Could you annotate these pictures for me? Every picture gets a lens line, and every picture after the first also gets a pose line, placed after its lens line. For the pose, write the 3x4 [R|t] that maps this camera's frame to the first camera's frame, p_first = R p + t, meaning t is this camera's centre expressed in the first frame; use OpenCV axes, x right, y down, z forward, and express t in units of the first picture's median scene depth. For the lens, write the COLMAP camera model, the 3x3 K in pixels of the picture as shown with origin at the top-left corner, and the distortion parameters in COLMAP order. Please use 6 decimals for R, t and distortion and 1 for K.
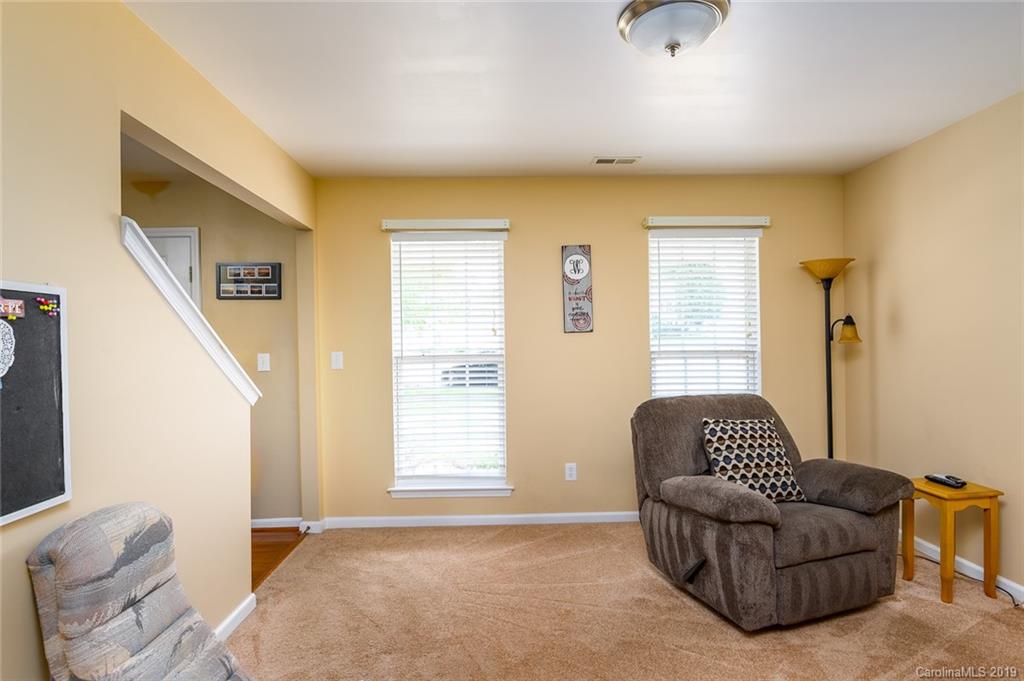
lens RADIAL K [[564.0, 0, 514.3], [0, 564.0, 346.1], [0, 0, 1]] dist [-0.002657, -0.001752]
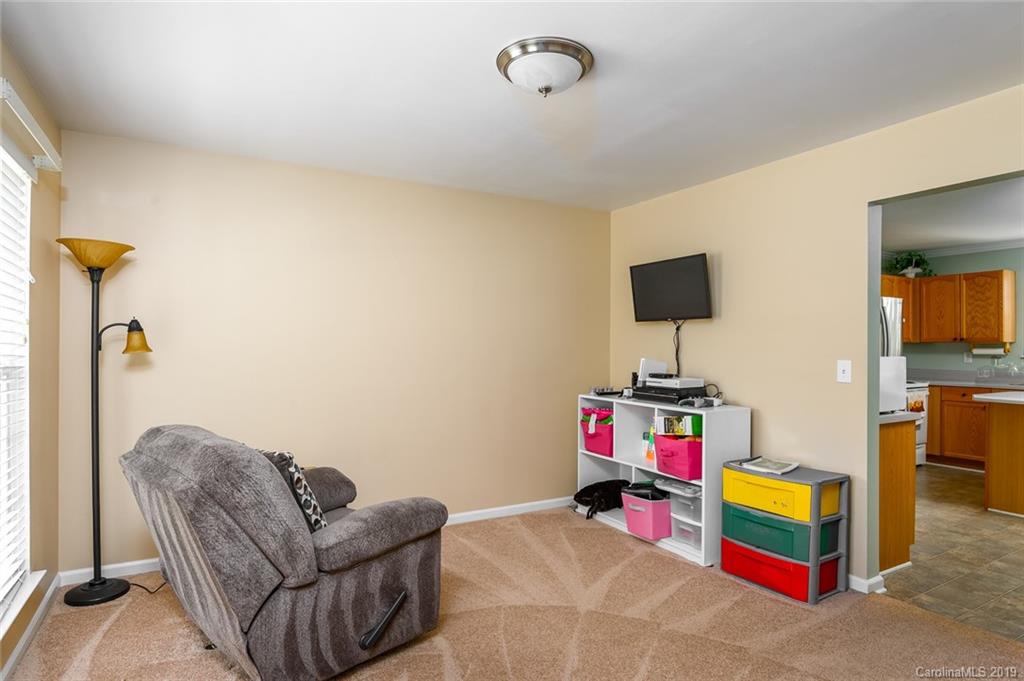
lens RADIAL K [[564.0, 0, 514.3], [0, 564.0, 346.1], [0, 0, 1]] dist [-0.002657, -0.001752]
pose [[-0.463772, 0.011074, 0.885885, -0.375189], [0.010871, 0.999918, -0.006808, -0.003928], [-0.885888, 0.006473, -0.463854, 0.876394]]
